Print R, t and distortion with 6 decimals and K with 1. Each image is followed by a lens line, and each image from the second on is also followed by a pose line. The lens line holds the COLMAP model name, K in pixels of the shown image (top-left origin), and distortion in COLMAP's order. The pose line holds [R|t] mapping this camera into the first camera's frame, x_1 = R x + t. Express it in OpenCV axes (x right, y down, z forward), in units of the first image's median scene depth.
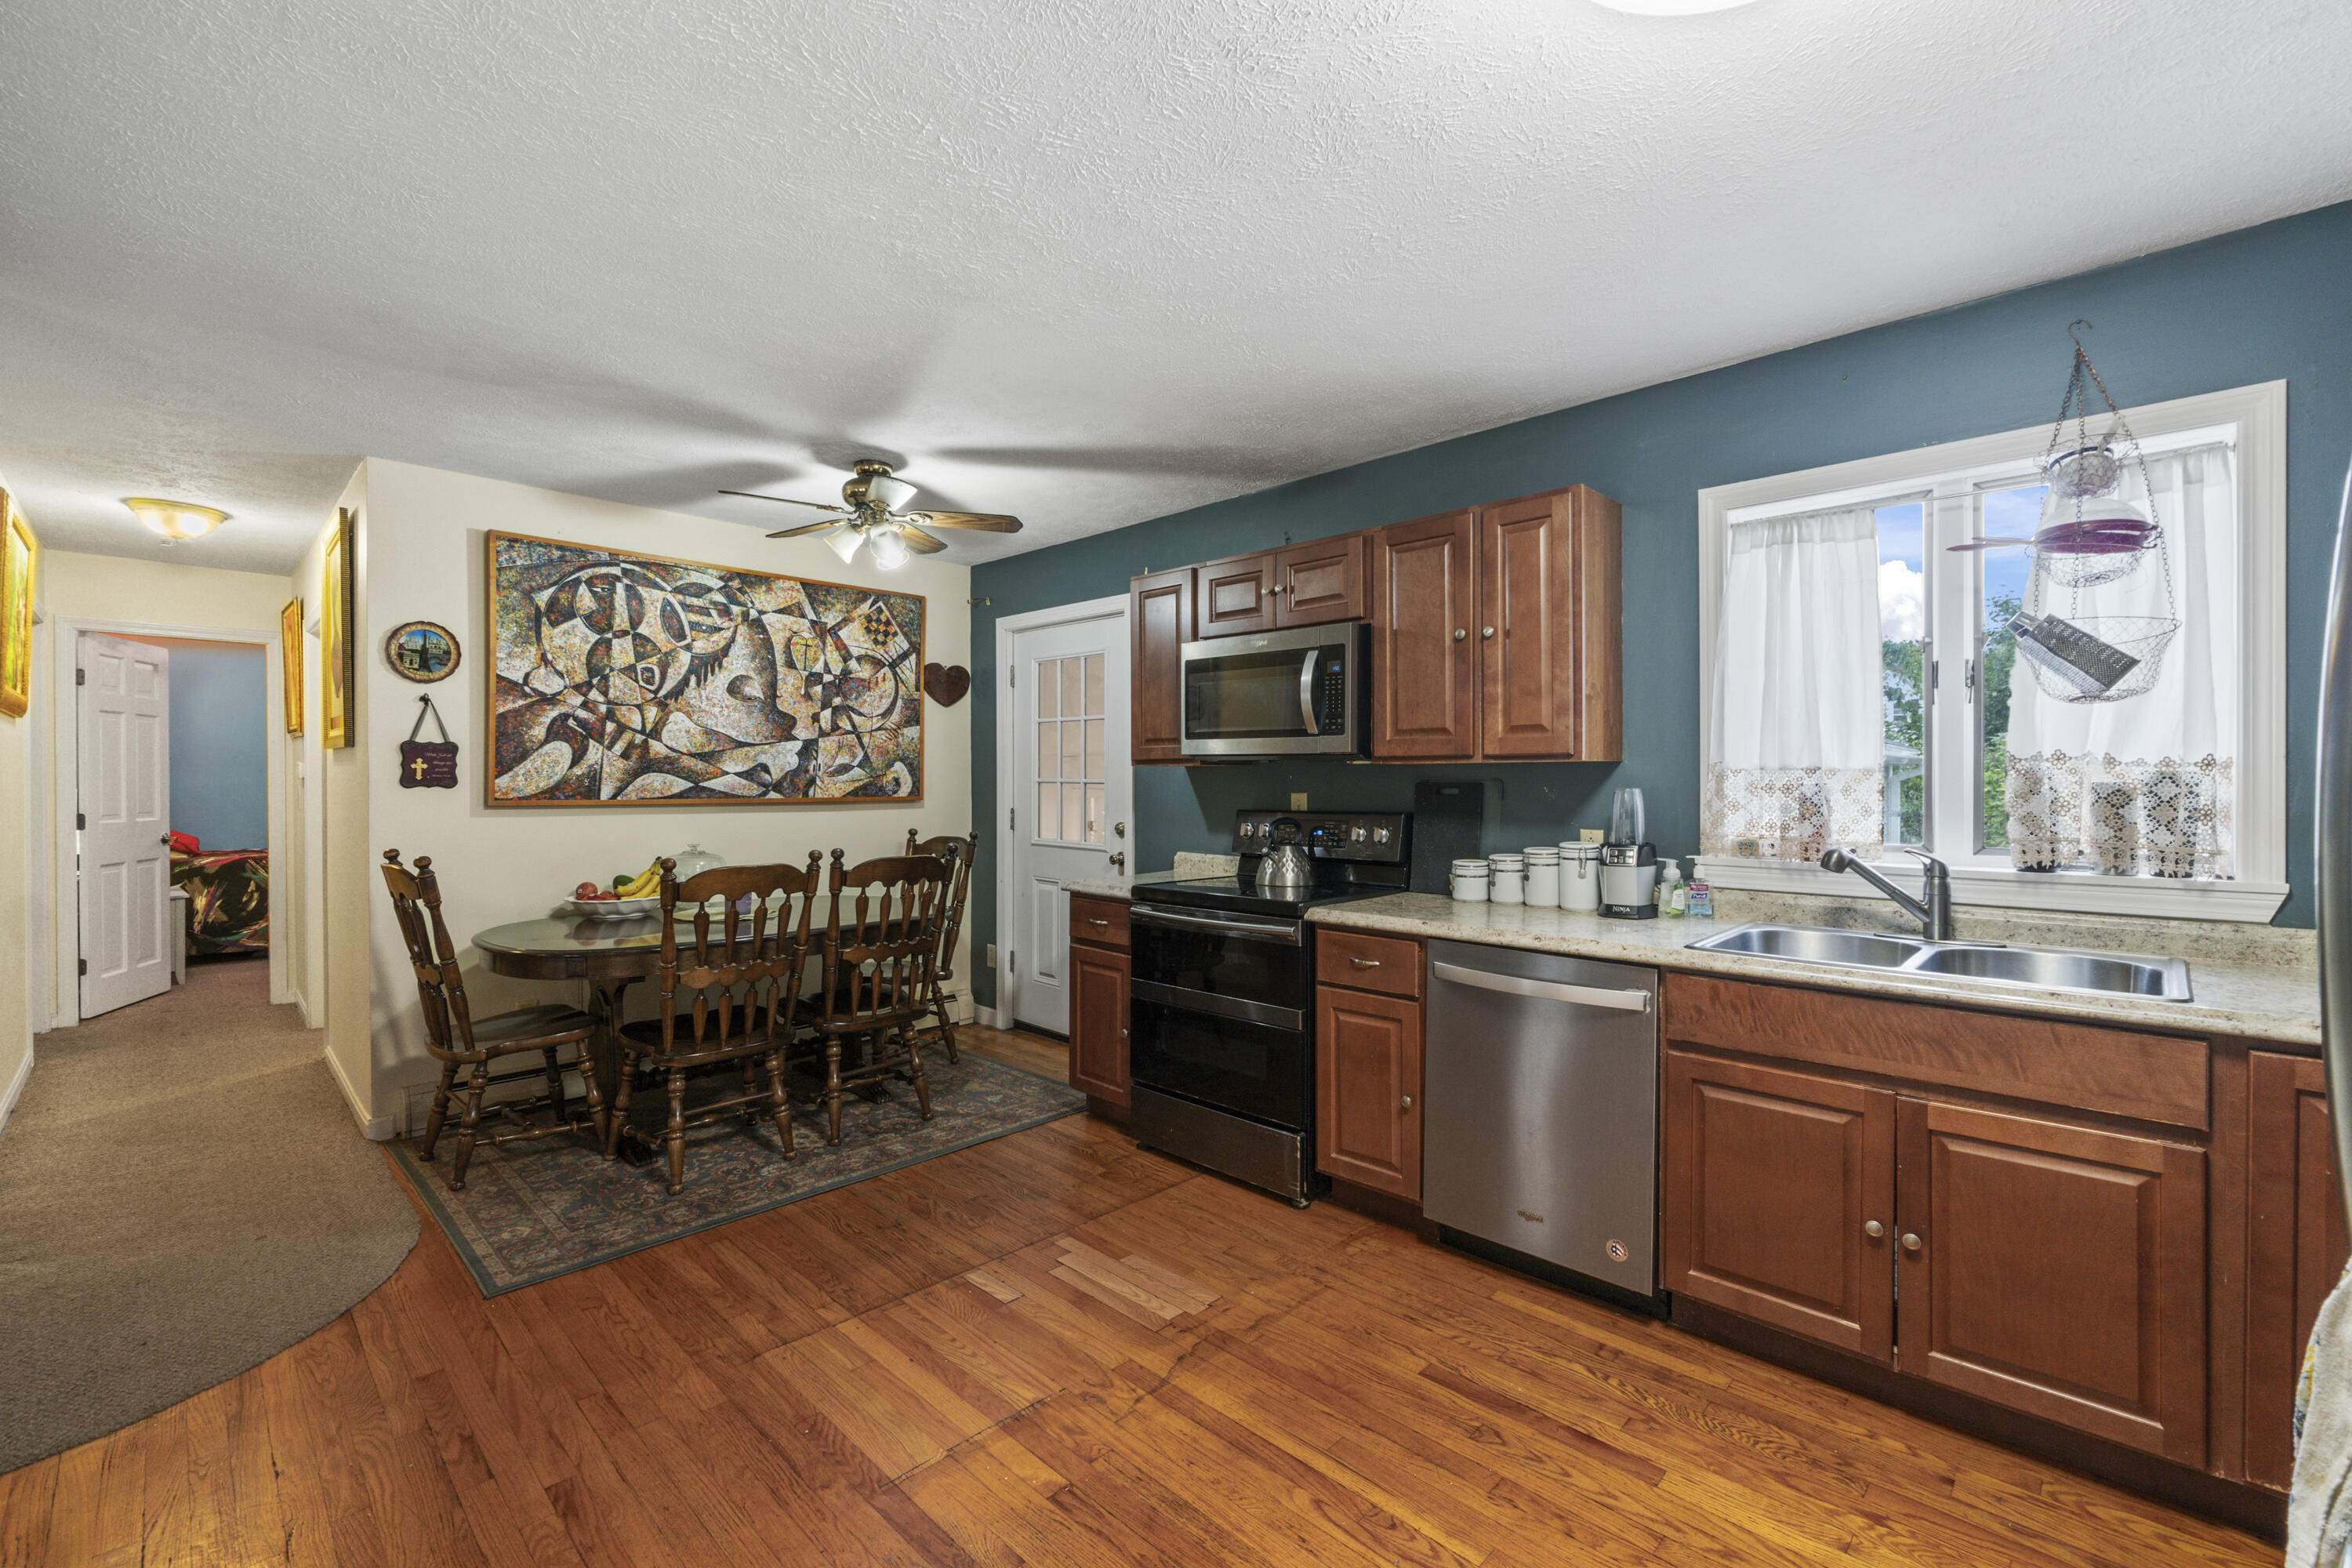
lens RADIAL K [[994.2, 0, 1168.8], [0, 994.2, 802.7], [0, 0, 1]] dist [-0.001277, -0.000116]
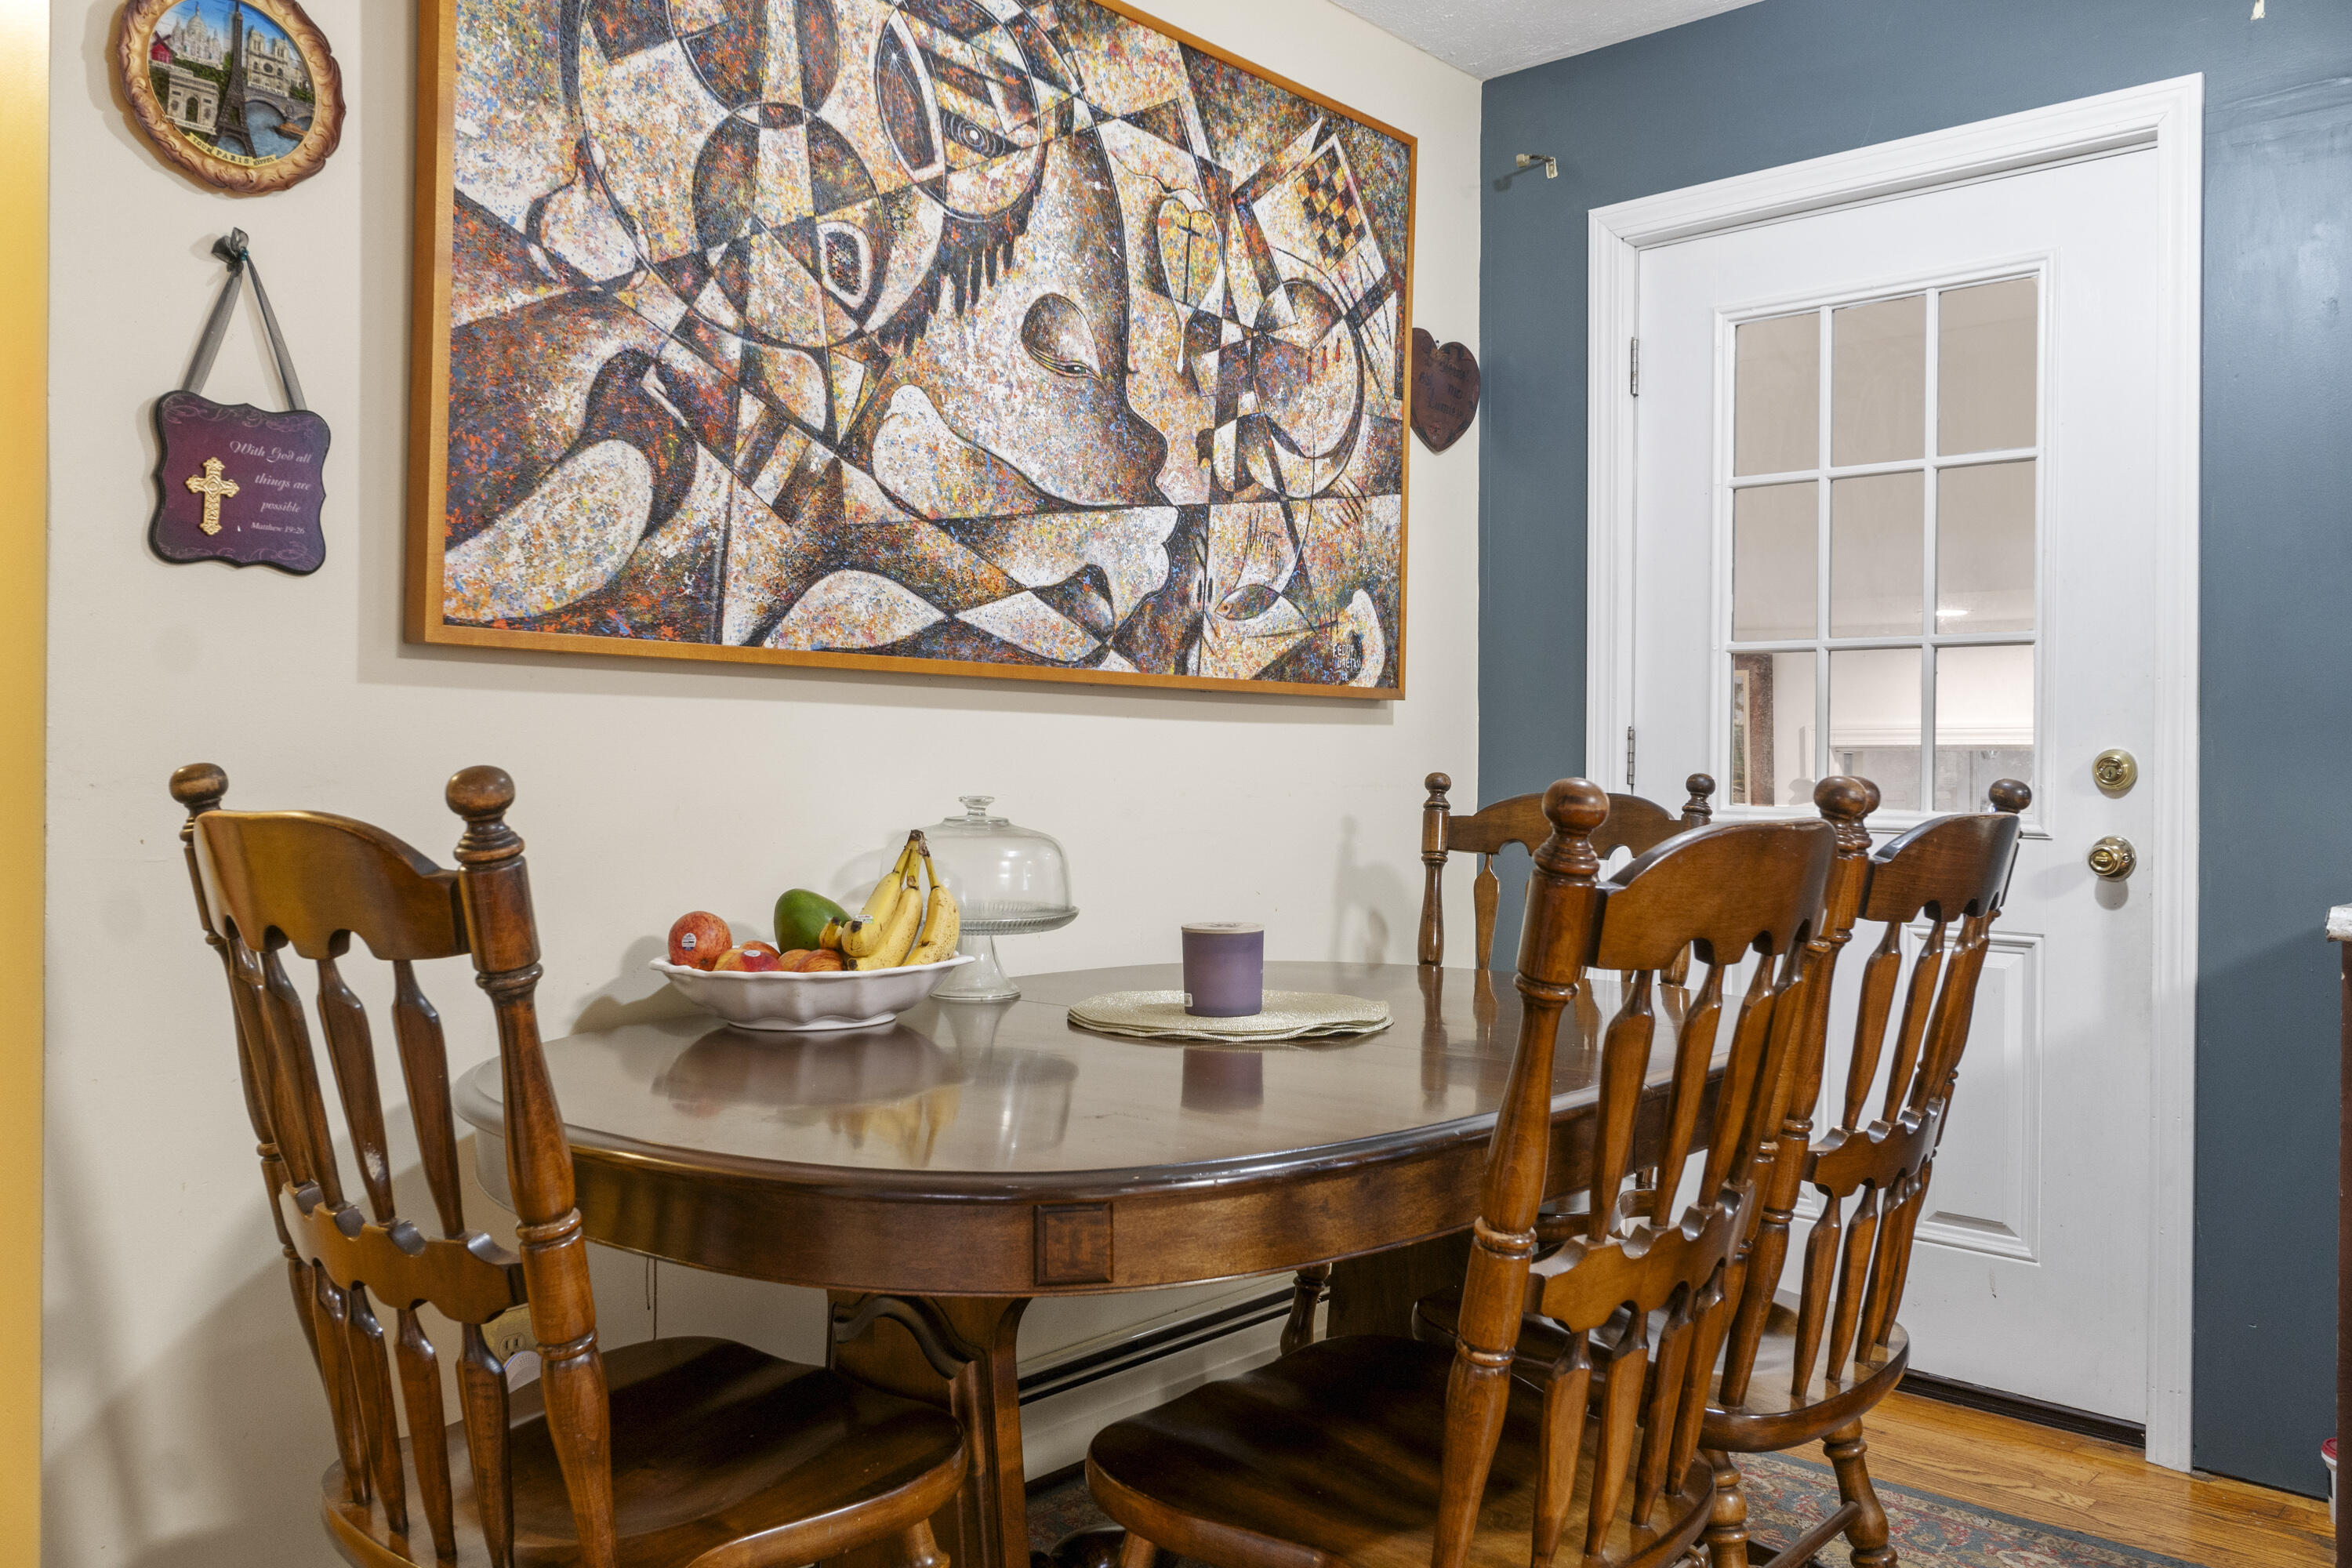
lens RADIAL K [[1837.1, 0, 1176.0], [0, 1837.1, 784.0], [0, 0, 1]] dist [0.003825, 0.007300]
pose [[0.999041, 0.005553, 0.043436, -0.429446], [-0.005008, 0.999908, -0.012640, 0.043854], [-0.043502, 0.012411, 0.998976, 0.401614]]
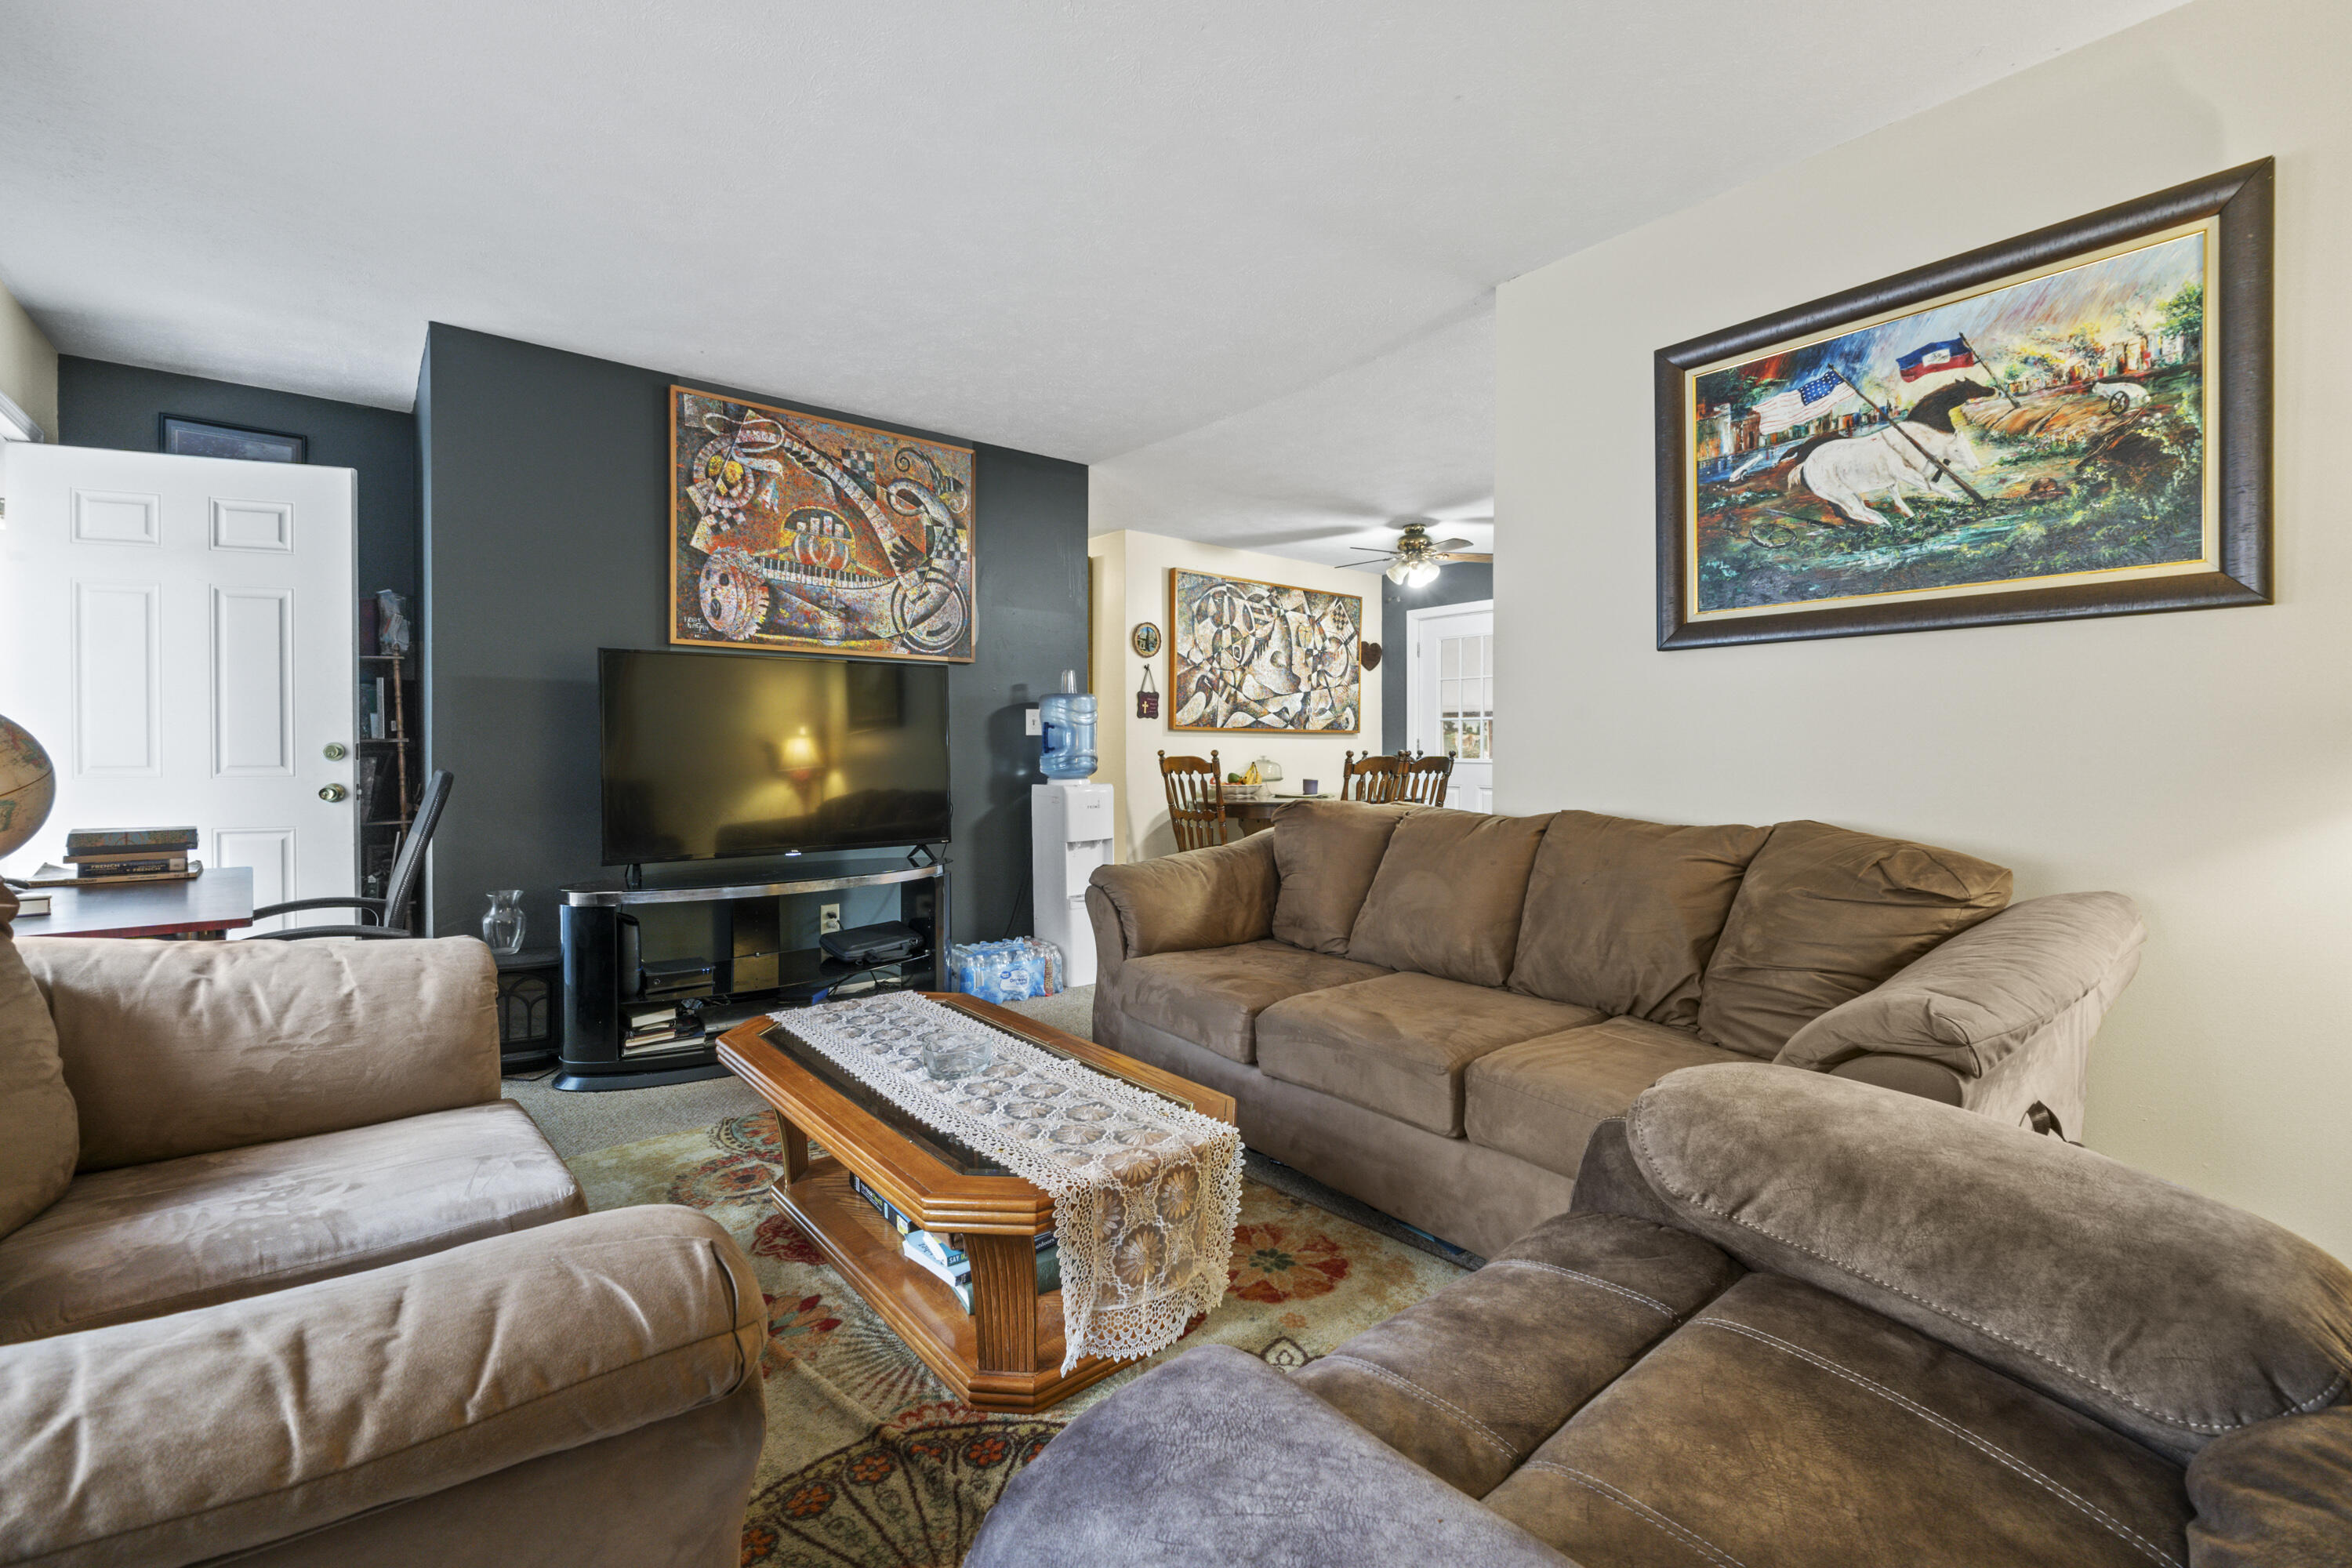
lens RADIAL K [[989.1, 0, 1176.0], [0, 989.1, 784.0], [0, 0, 1]] dist [-0.004286, -0.000410]
pose [[0.995232, -0.002231, -0.097510, -0.451683], [0.002973, 0.999968, 0.007469, 0.073888], [0.097490, -0.007724, 0.995207, -0.606495]]
